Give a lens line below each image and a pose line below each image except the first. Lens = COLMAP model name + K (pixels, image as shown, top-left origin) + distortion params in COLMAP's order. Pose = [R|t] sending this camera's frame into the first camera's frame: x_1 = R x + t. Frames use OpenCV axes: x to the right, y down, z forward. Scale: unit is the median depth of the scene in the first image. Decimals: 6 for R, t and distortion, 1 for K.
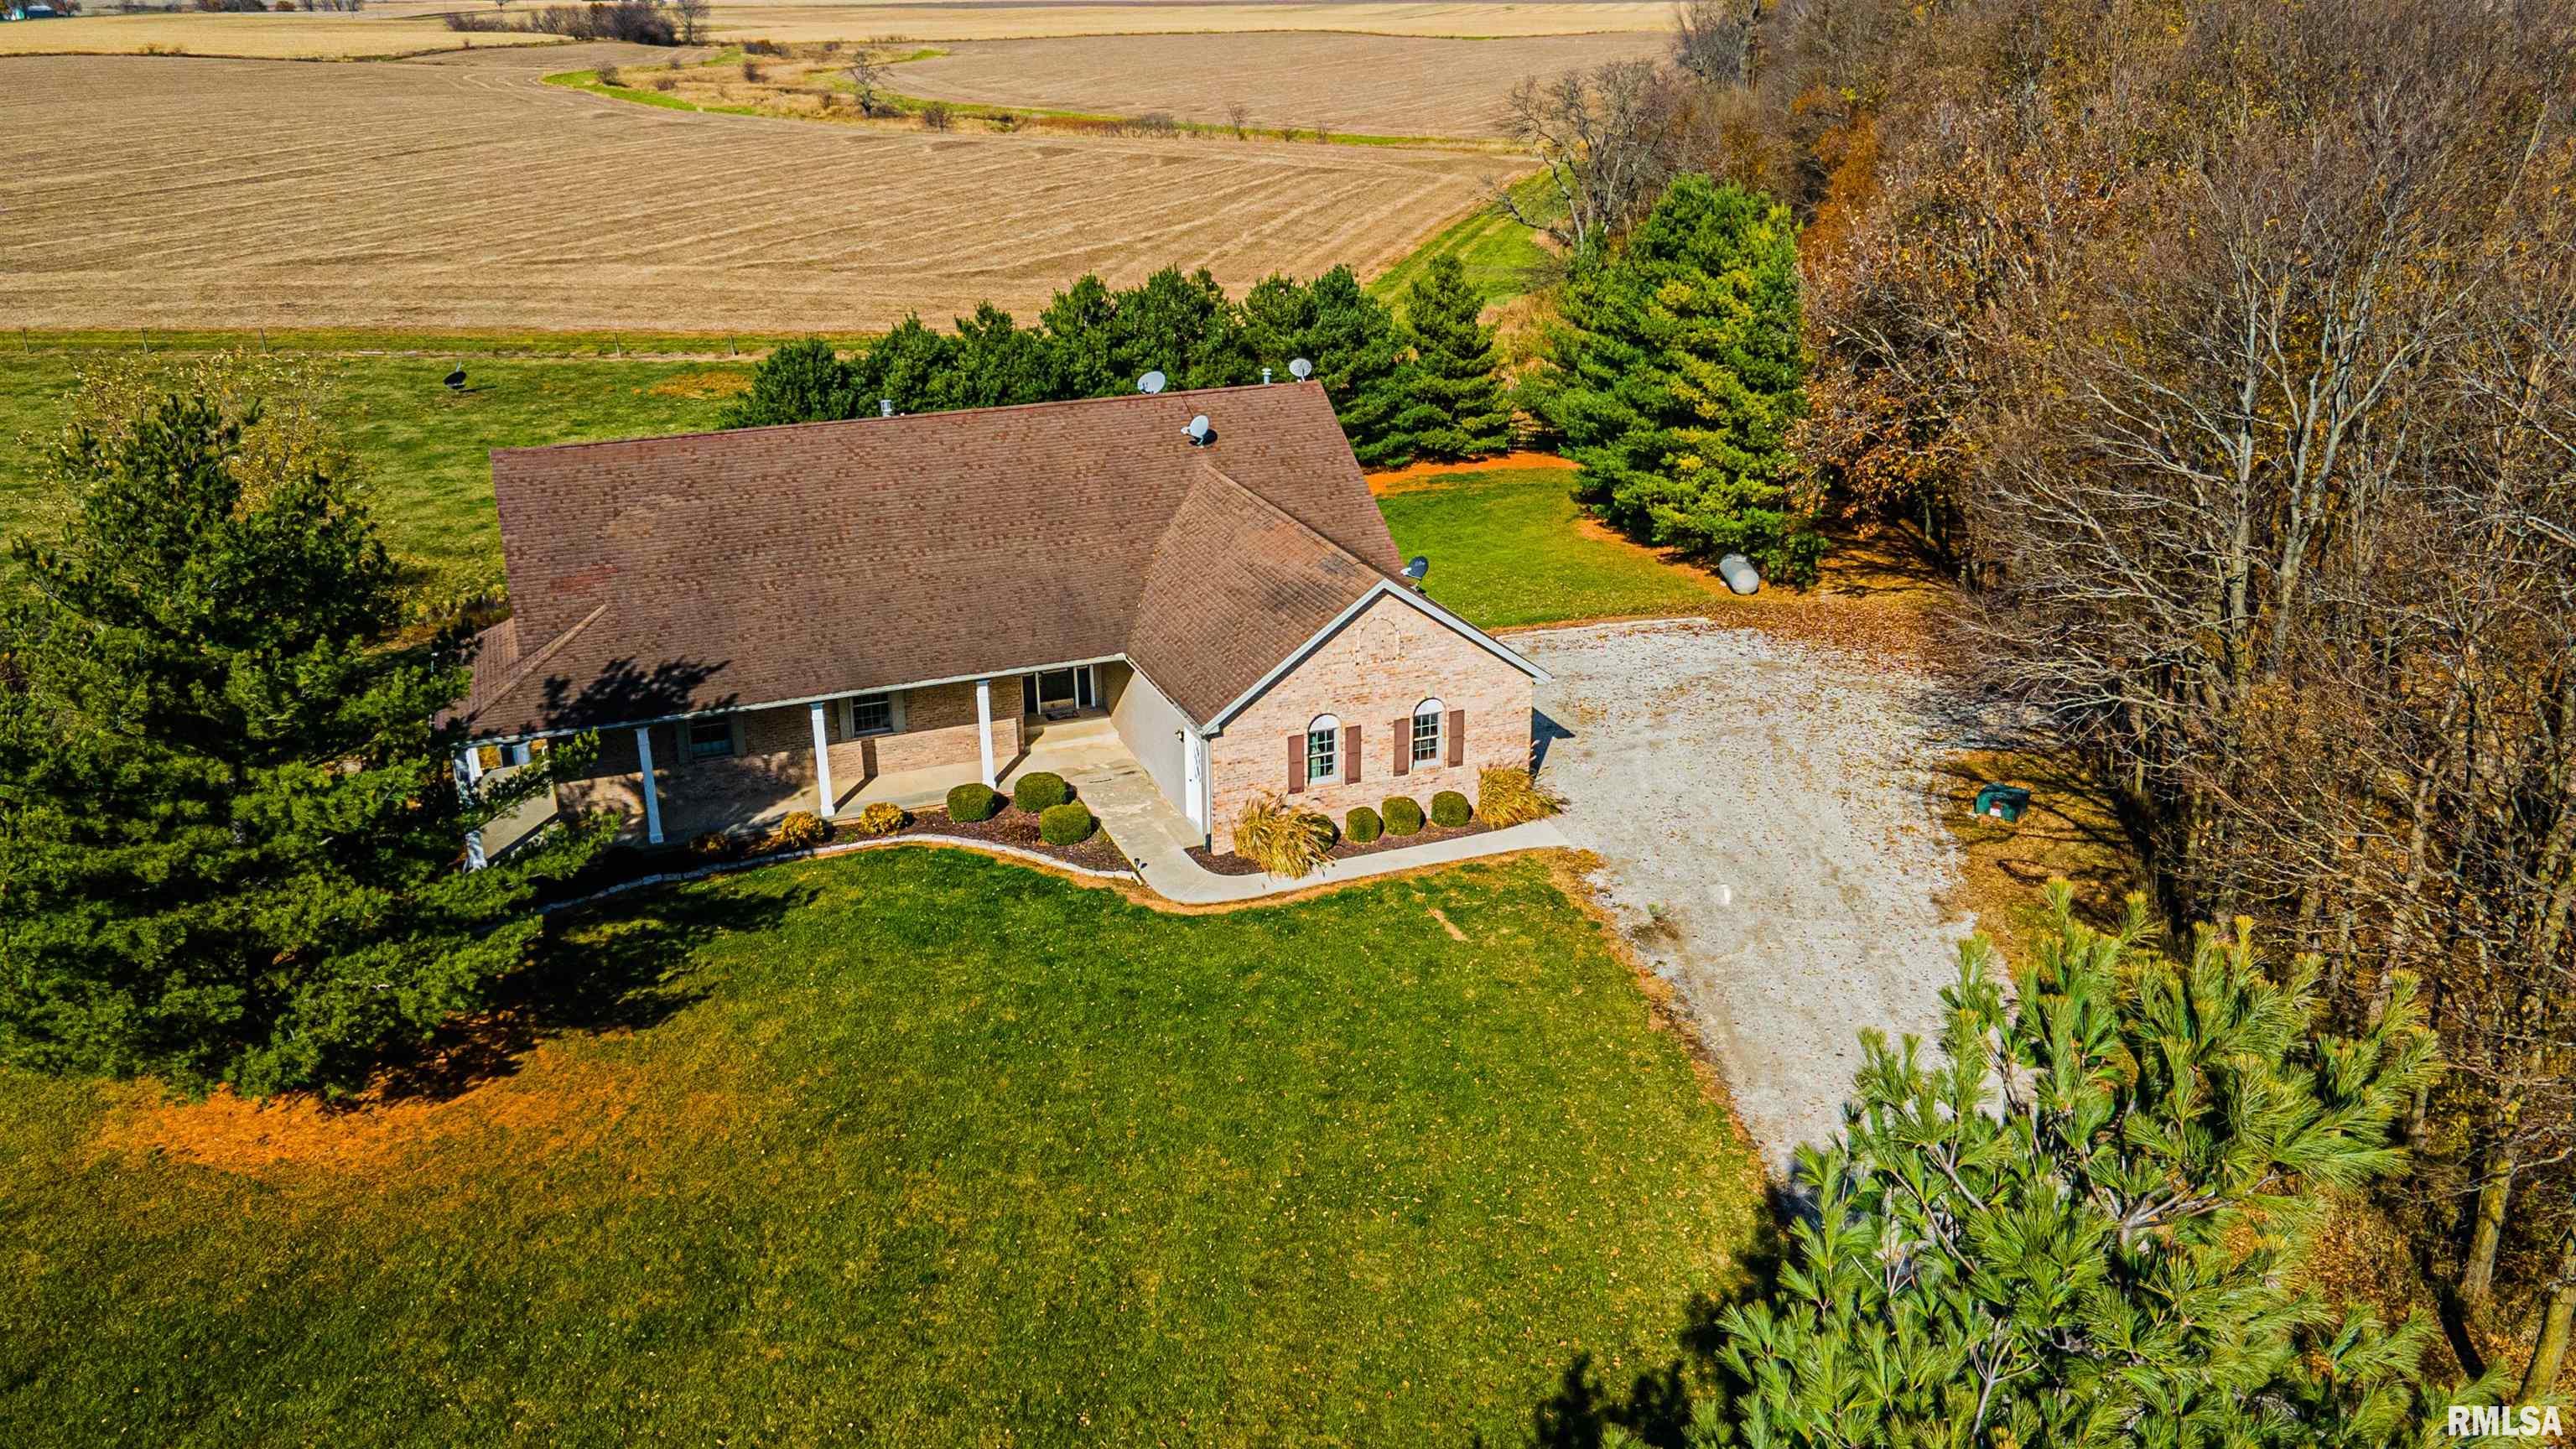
lens RADIAL K [[1875.3, 0, 1281.1], [0, 1875.3, 743.2], [0, 0, 1]] dist [-0.037092, 0.094198]
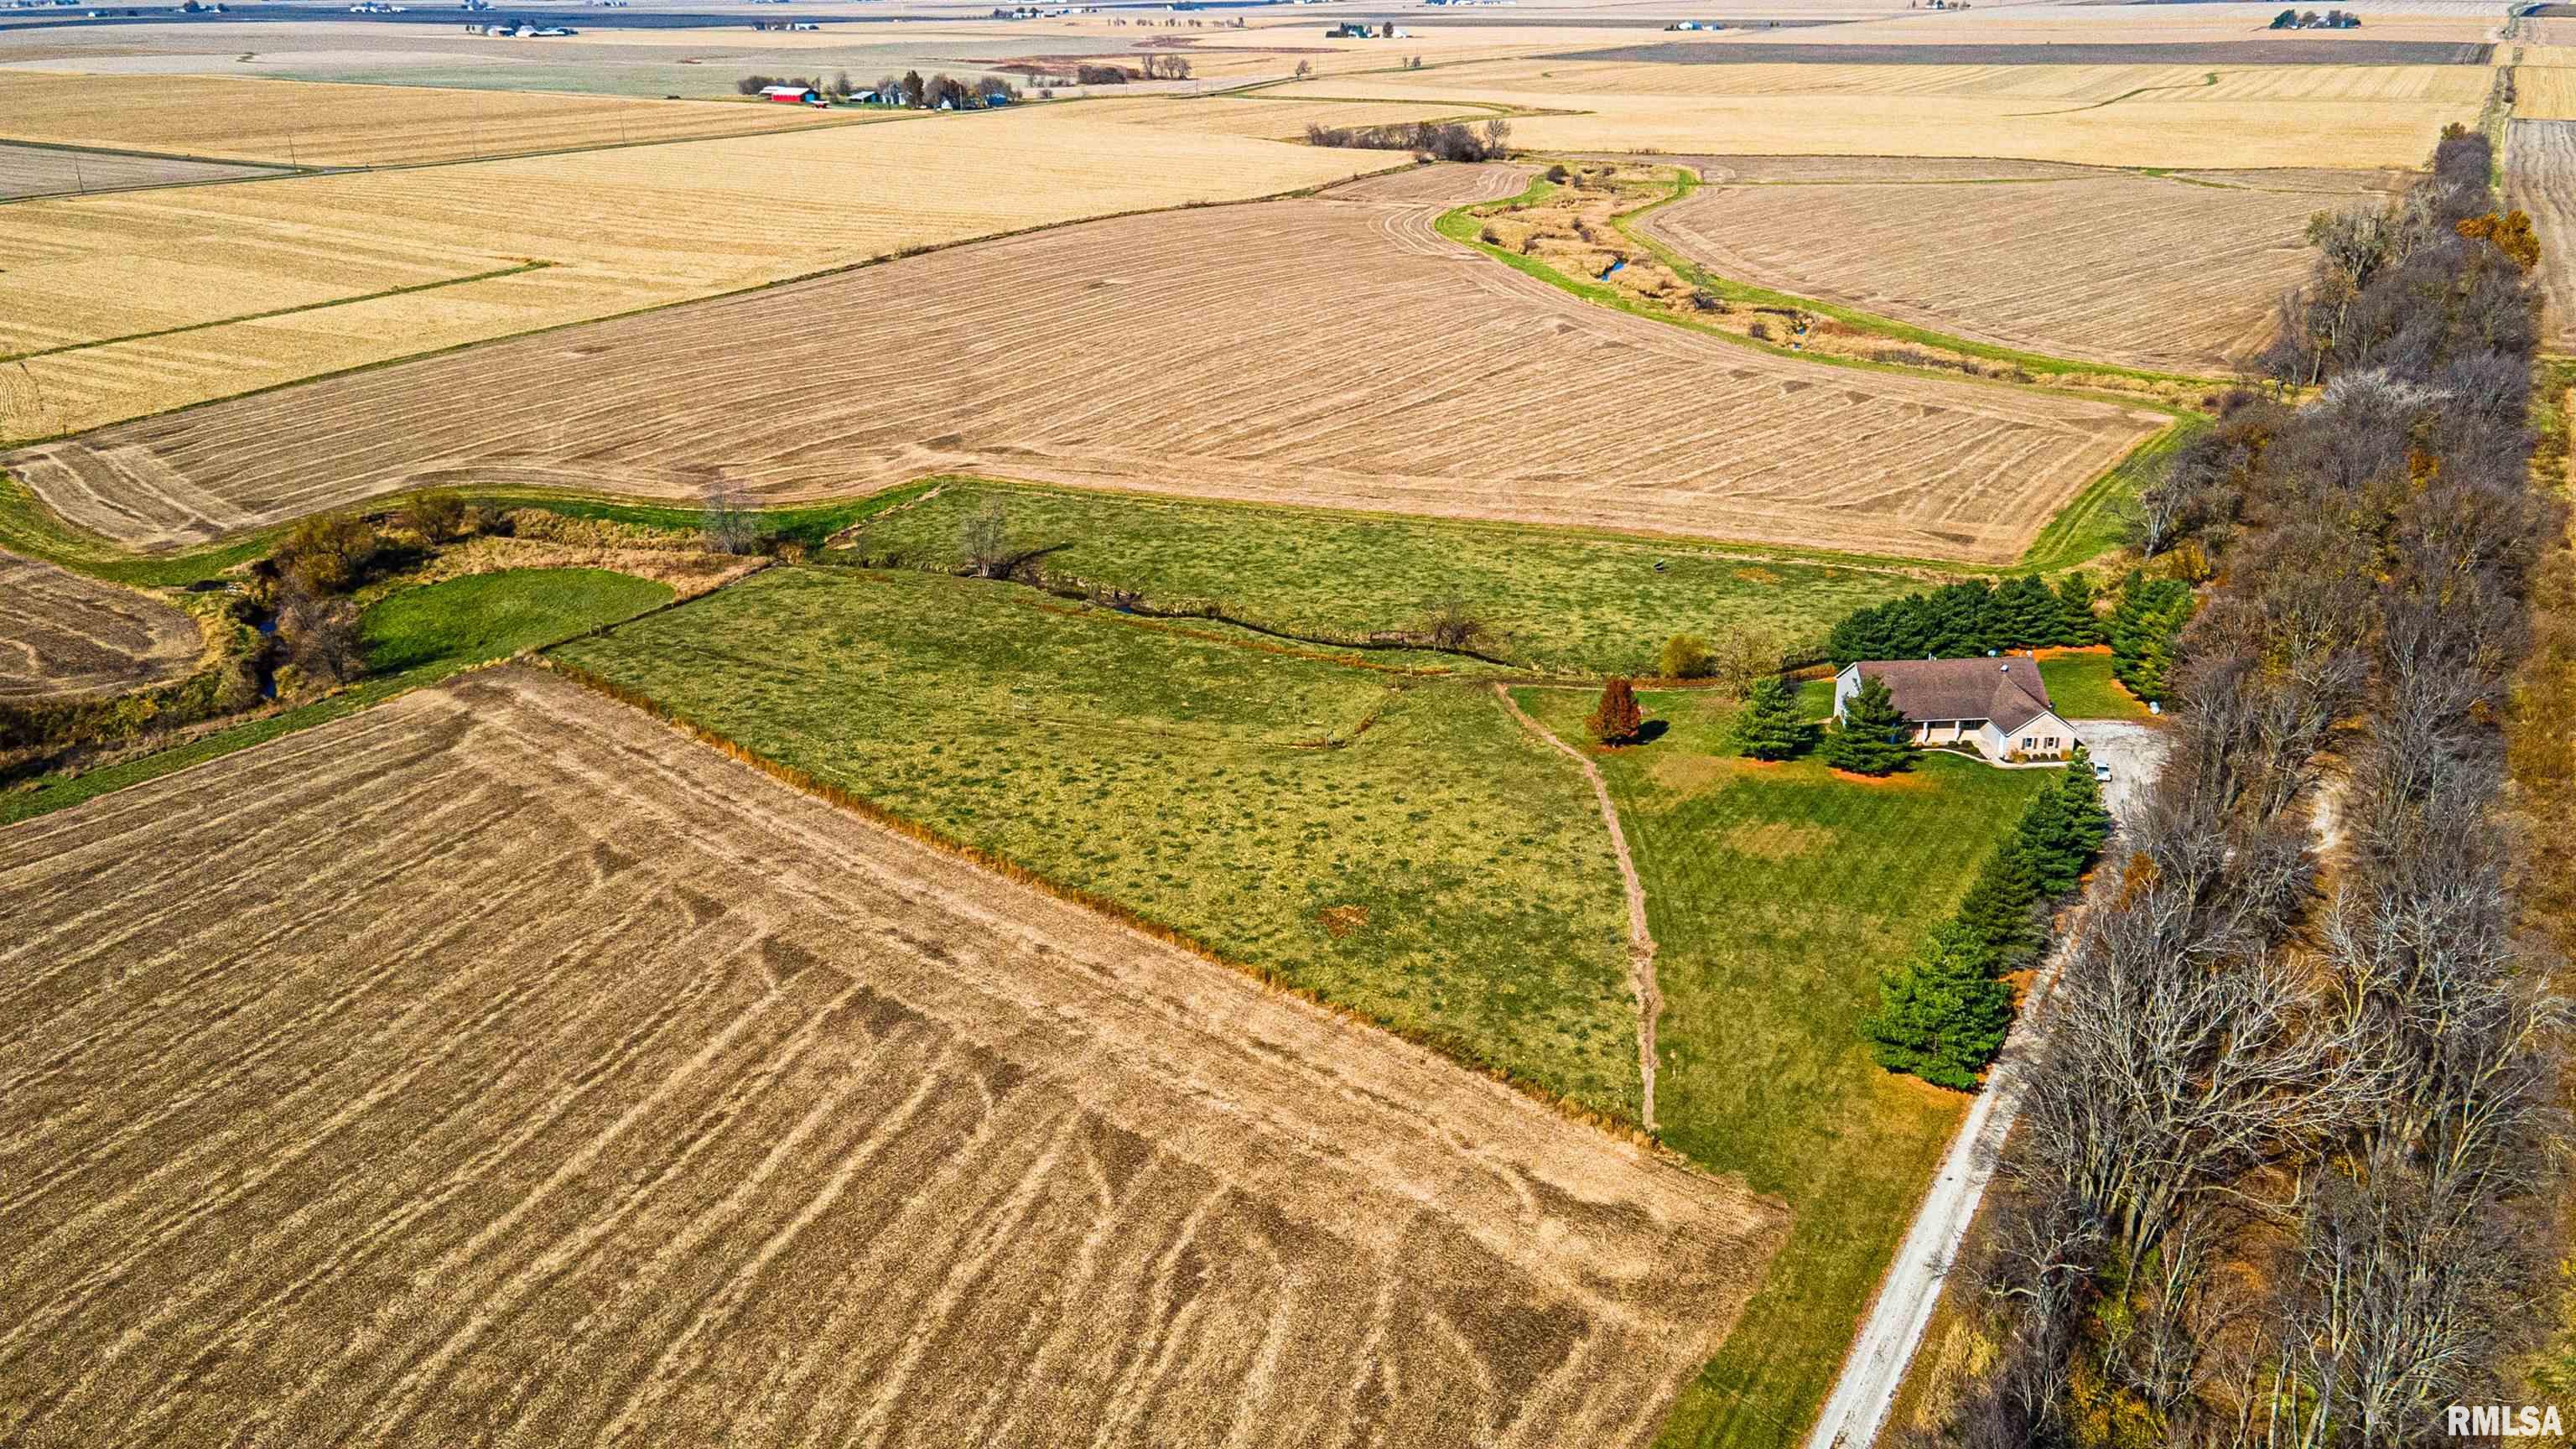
lens RADIAL K [[1870.8, 0, 1288.0], [0, 1870.8, 724.5], [0, 0, 1]] dist [0.004992, 0.006981]
pose [[0.947851, 0.113064, -0.297986, -0.337590], [-0.112666, 0.993459, 0.018572, 0.080040], [0.298137, 0.015970, 0.954389, -4.011409]]
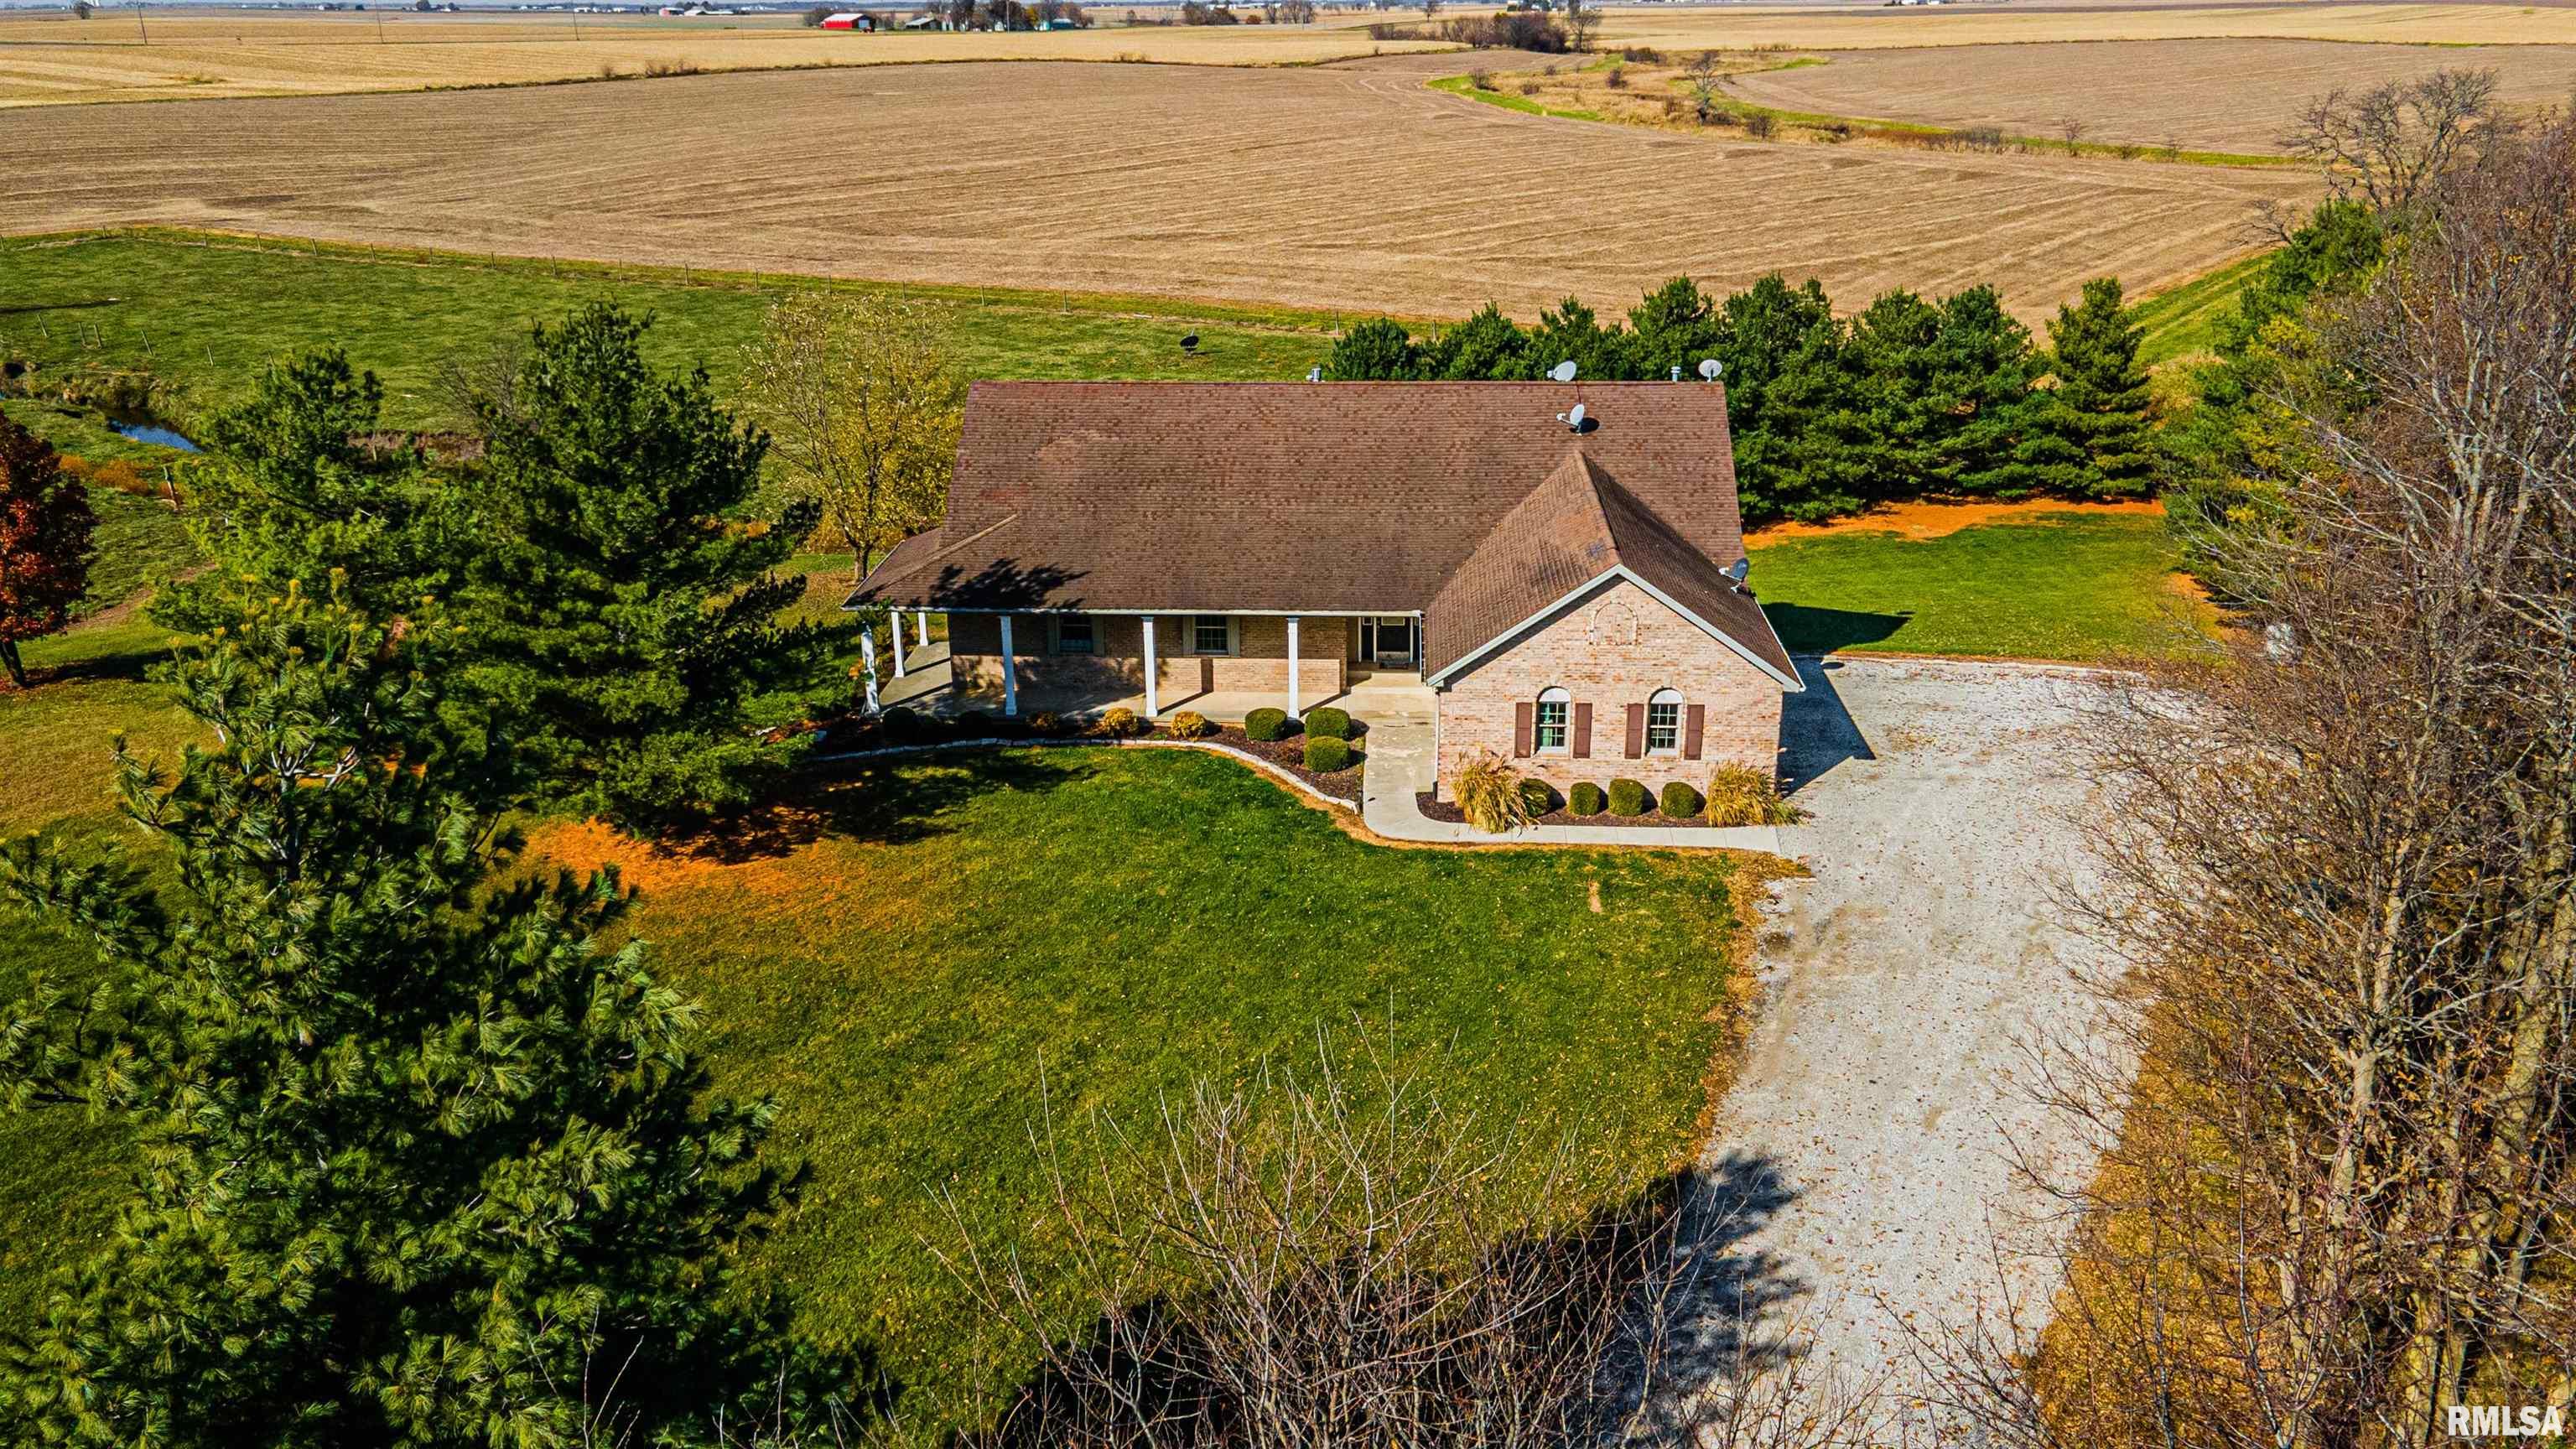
lens RADIAL K [[1870.8, 0, 1288.0], [0, 1870.8, 724.5], [0, 0, 1]] dist [0.004992, 0.006981]
pose [[0.901221, 0.151710, -0.405937, 0.277990], [-0.157167, 0.987368, 0.020081, 0.006926], [0.403855, 0.045703, 0.913681, -0.016541]]
